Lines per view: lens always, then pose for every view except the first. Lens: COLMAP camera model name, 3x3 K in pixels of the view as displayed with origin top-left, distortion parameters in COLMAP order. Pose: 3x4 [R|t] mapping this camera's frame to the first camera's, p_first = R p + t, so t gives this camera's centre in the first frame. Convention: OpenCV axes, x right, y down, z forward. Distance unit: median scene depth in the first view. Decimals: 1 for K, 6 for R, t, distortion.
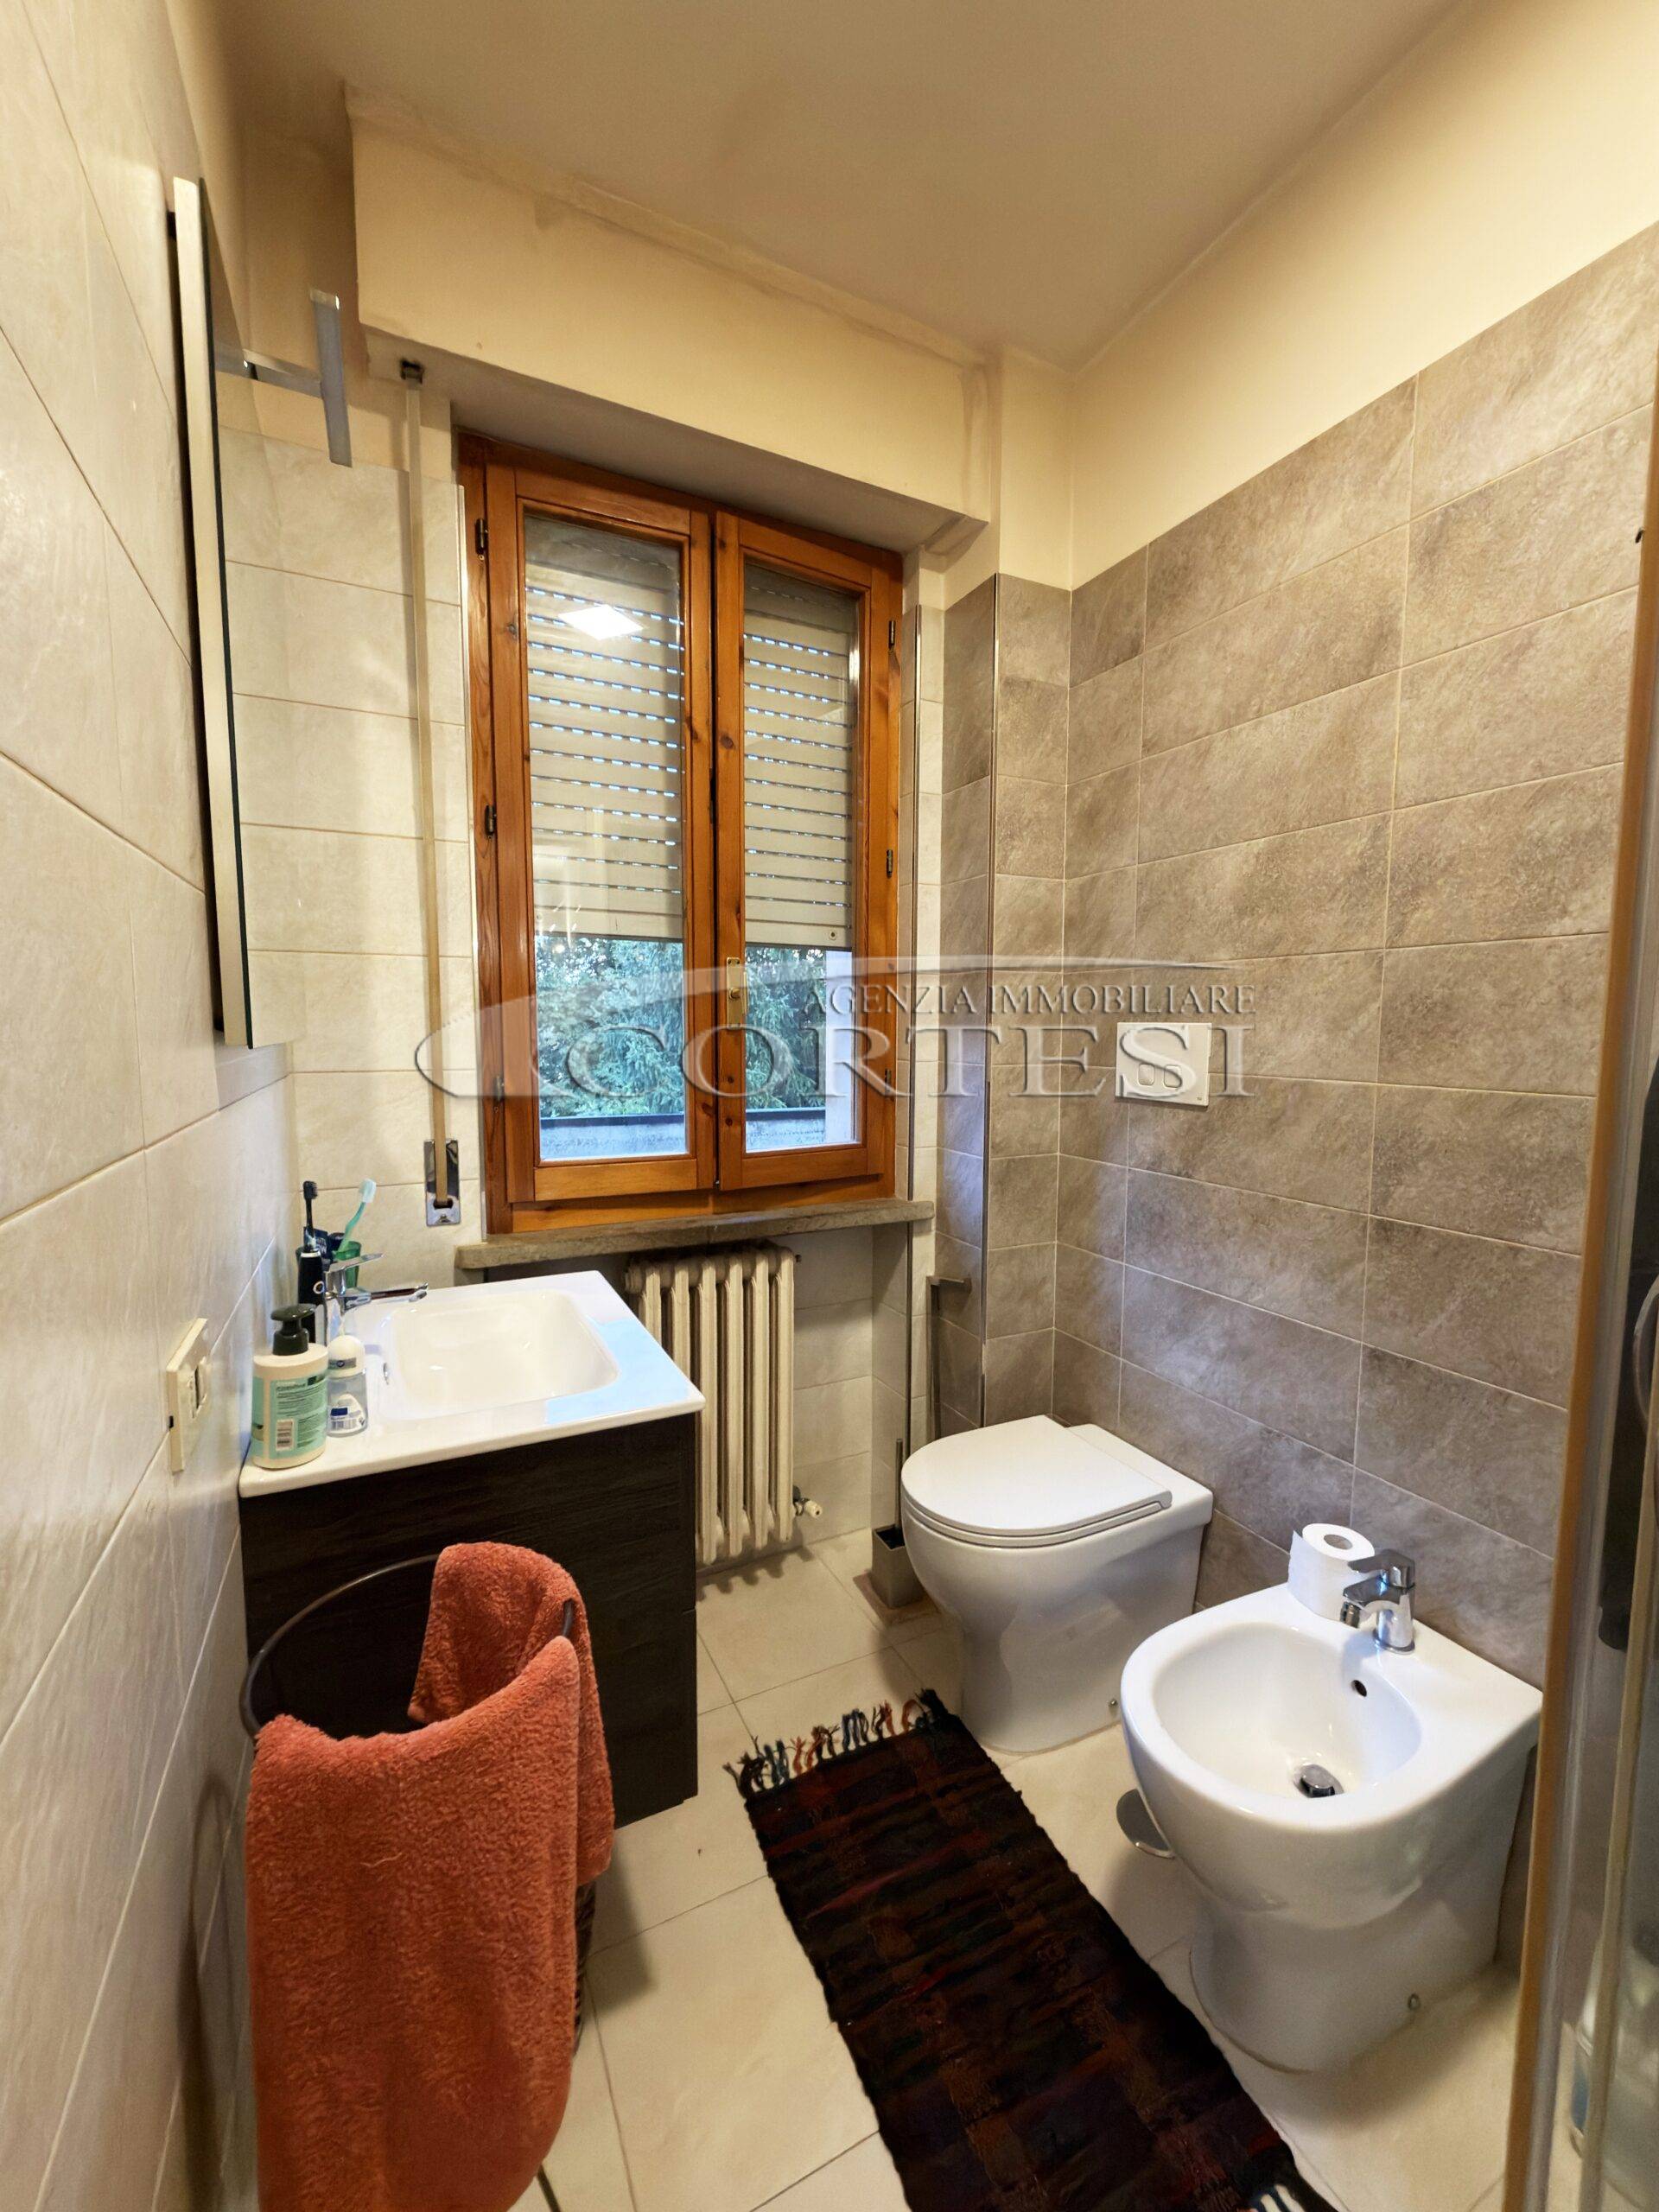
lens RADIAL K [[890.1, 0, 827.2], [0, 890.1, 1109.4], [0, 0, 1]] dist [-0.001223, -0.000583]
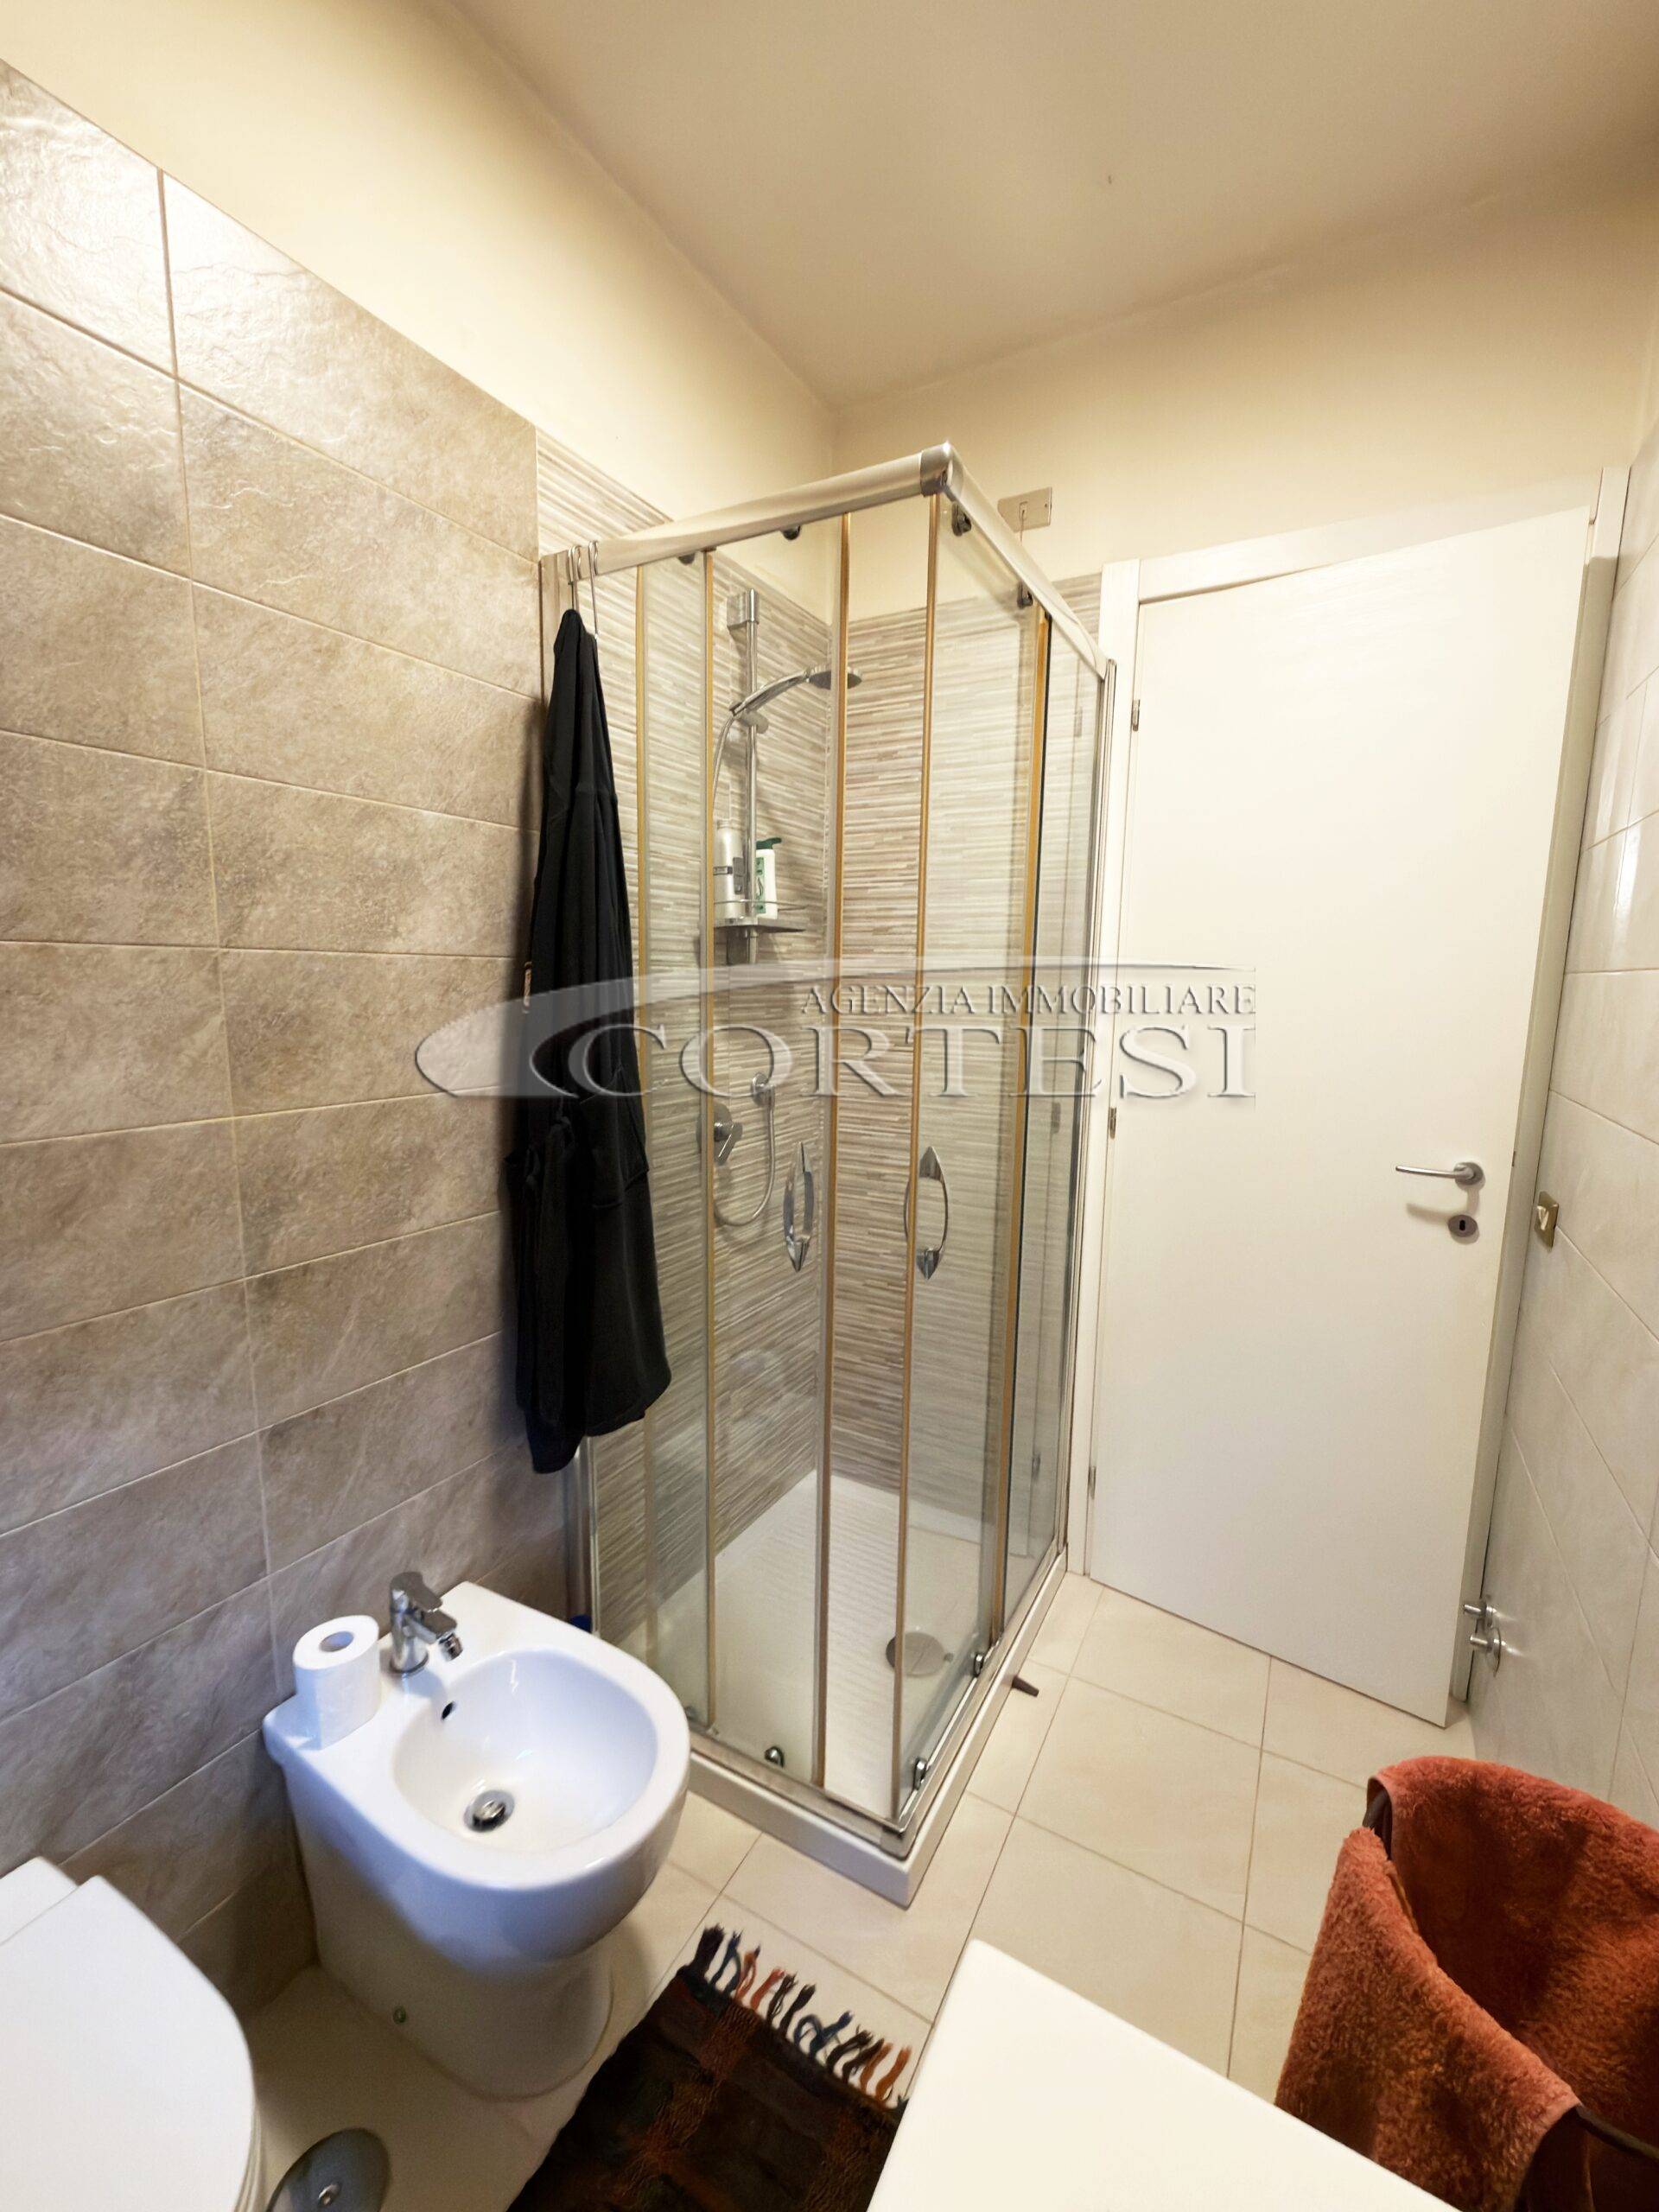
lens RADIAL K [[890.1, 0, 824.4], [0, 890.1, 1101.9], [0, 0, 1]] dist [-0.001223, -0.000583]
pose [[-0.562727, -0.130482, 0.816280, -0.339855], [0.056981, 0.978992, 0.195773, -0.174678], [-0.824677, 0.156679, -0.543470, 1.032102]]
